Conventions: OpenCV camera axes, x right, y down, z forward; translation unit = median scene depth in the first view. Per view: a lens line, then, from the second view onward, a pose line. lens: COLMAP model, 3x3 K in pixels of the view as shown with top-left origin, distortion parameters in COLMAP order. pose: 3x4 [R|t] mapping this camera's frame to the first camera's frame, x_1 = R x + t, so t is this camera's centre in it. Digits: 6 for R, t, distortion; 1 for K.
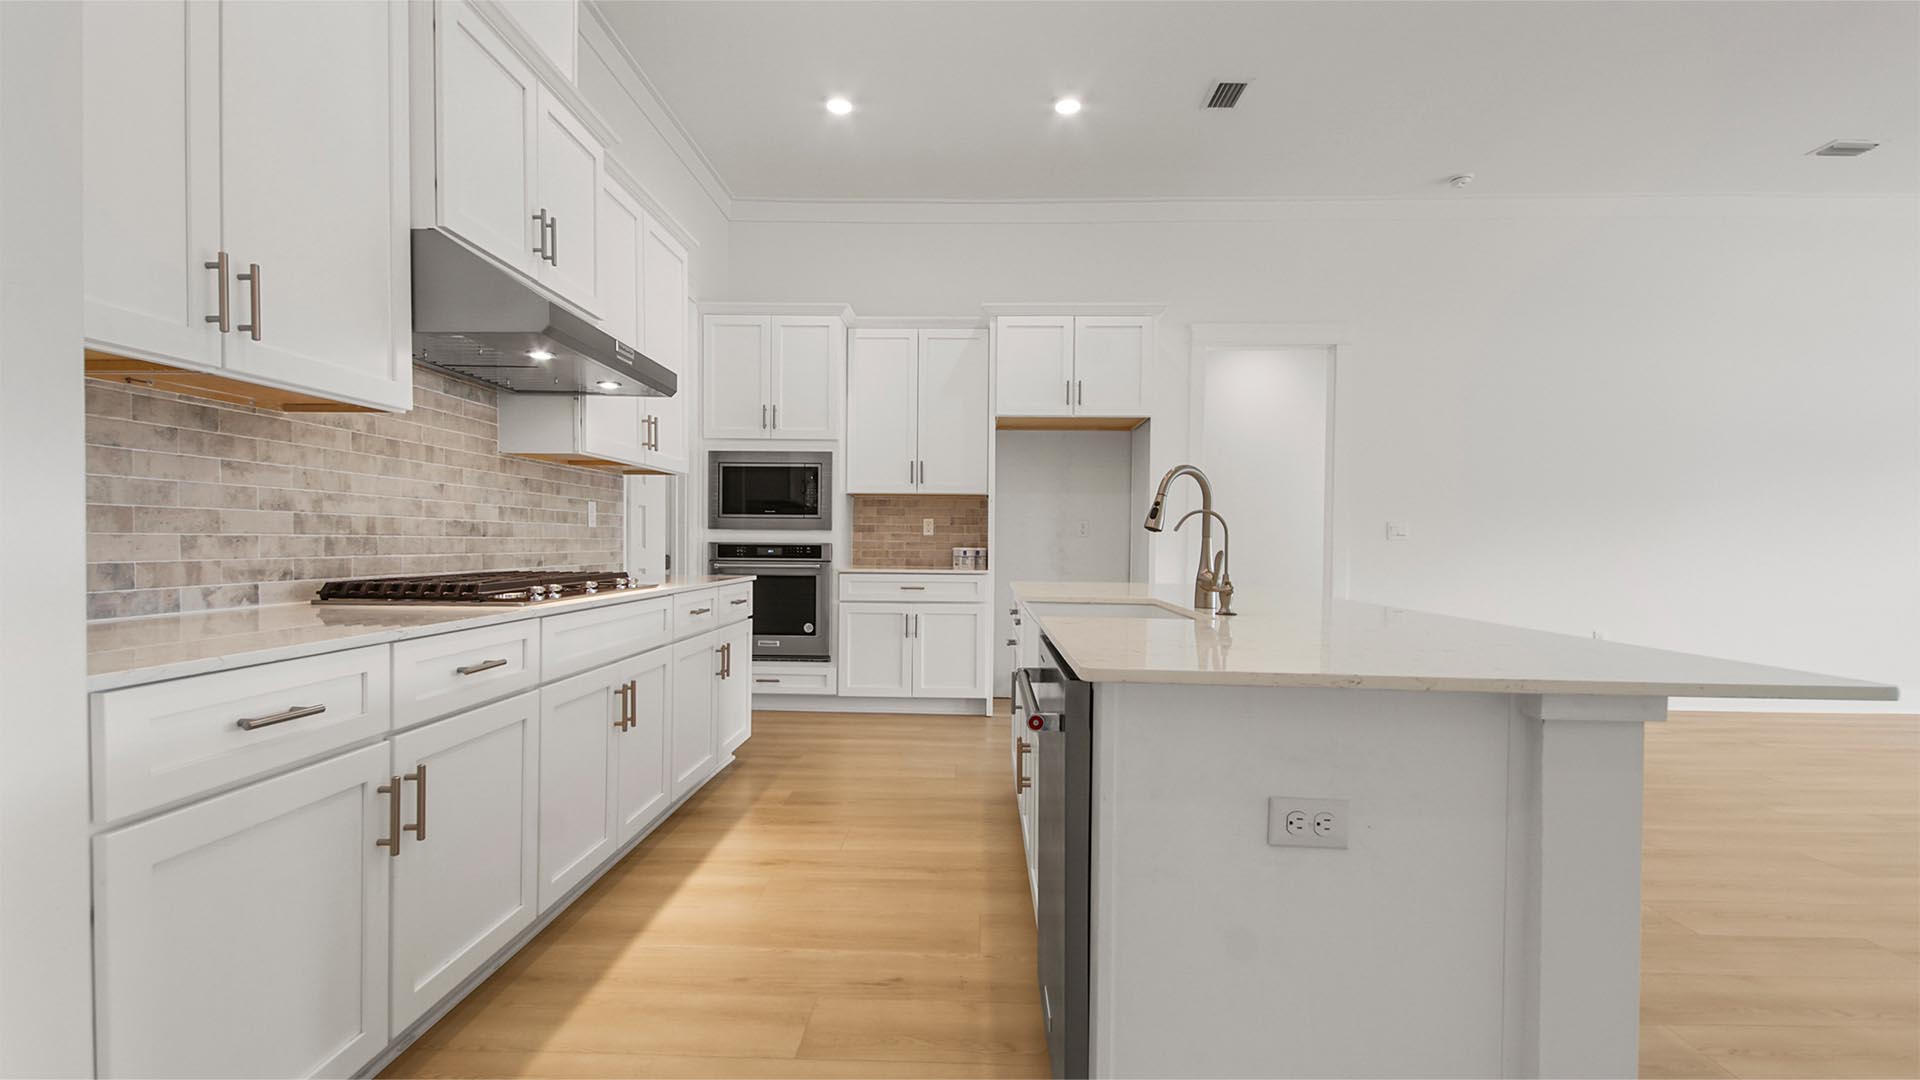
lens RADIAL K [[854.3, 0, 967.8], [0, 854.3, 552.3], [0, 0, 1]] dist [0.031651, -0.016938]
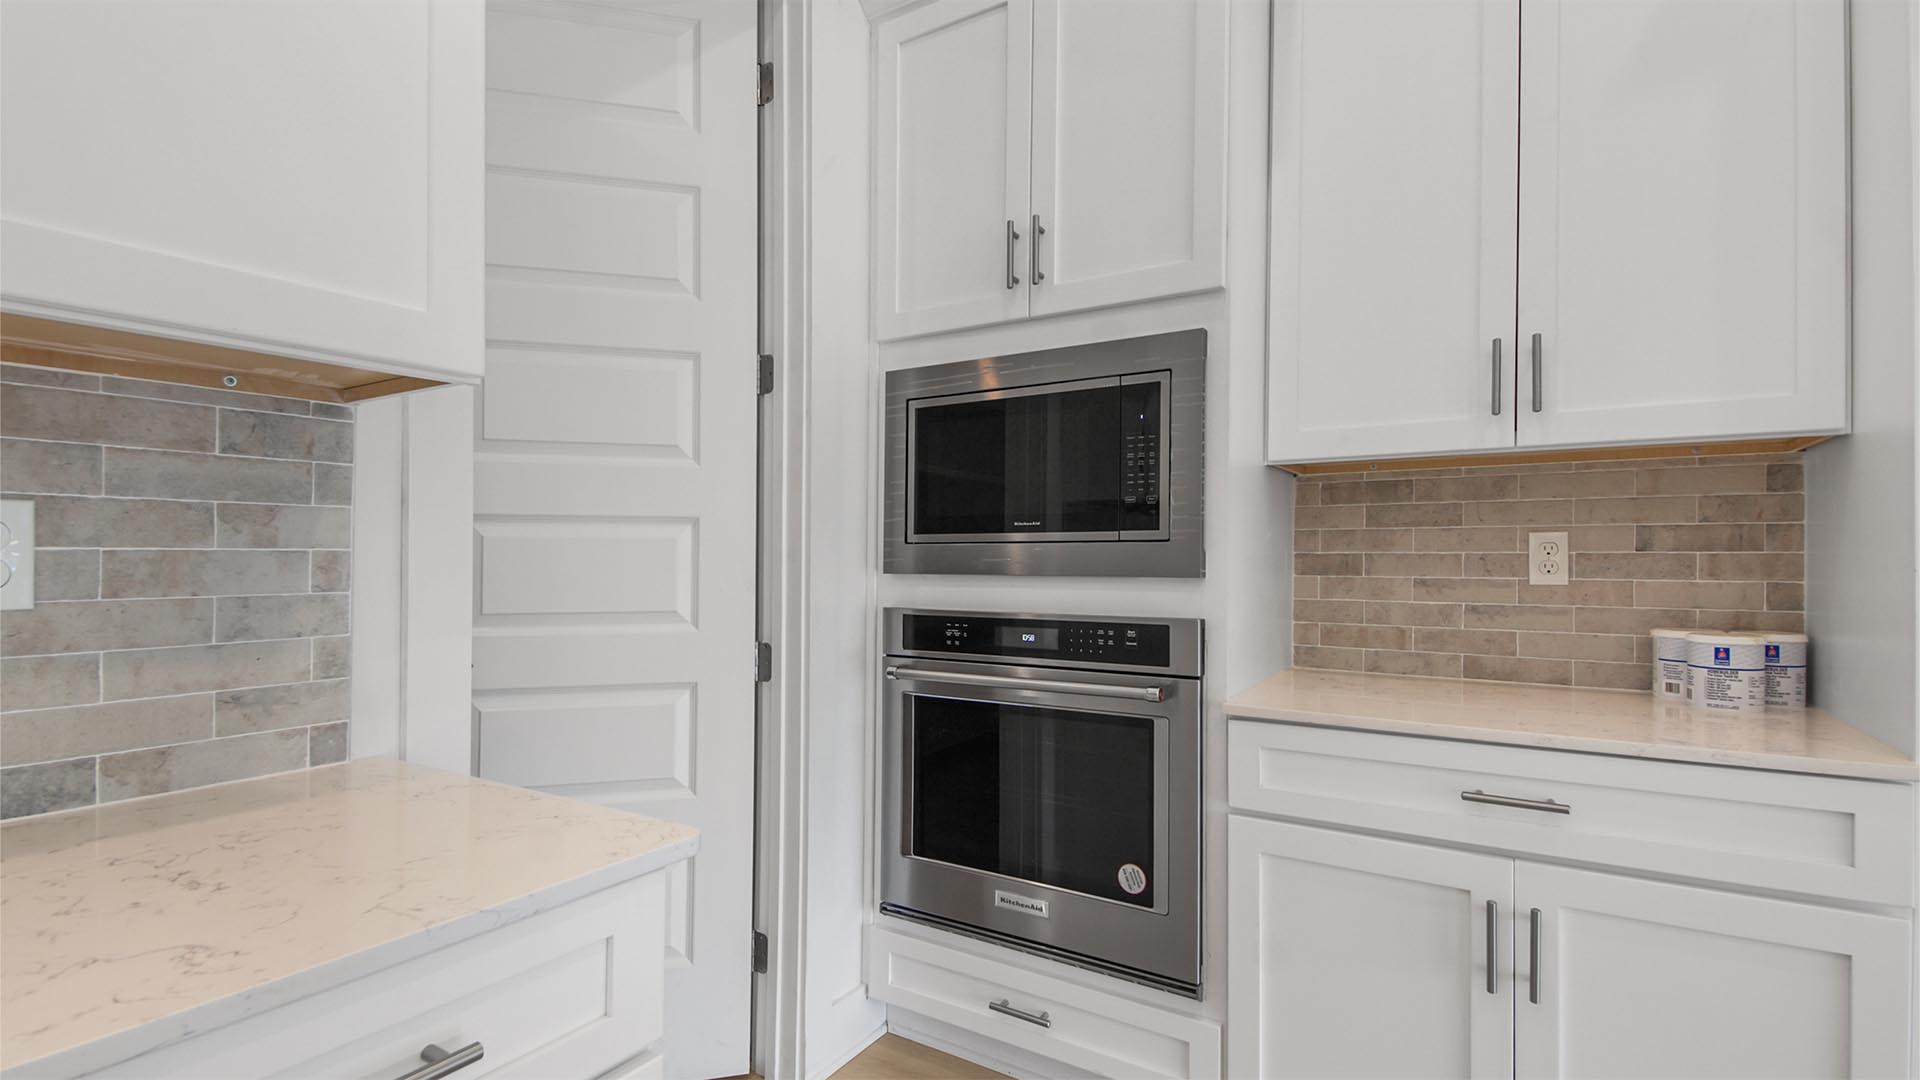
lens RADIAL K [[854.3, 0, 967.8], [0, 854.3, 552.3], [0, 0, 1]] dist [0.031651, -0.016938]
pose [[0.847488, -0.009391, -0.530732, -0.061964], [0.000542, 0.999858, -0.016826, -0.028364], [0.530815, 0.013972, 0.847373, 0.651051]]
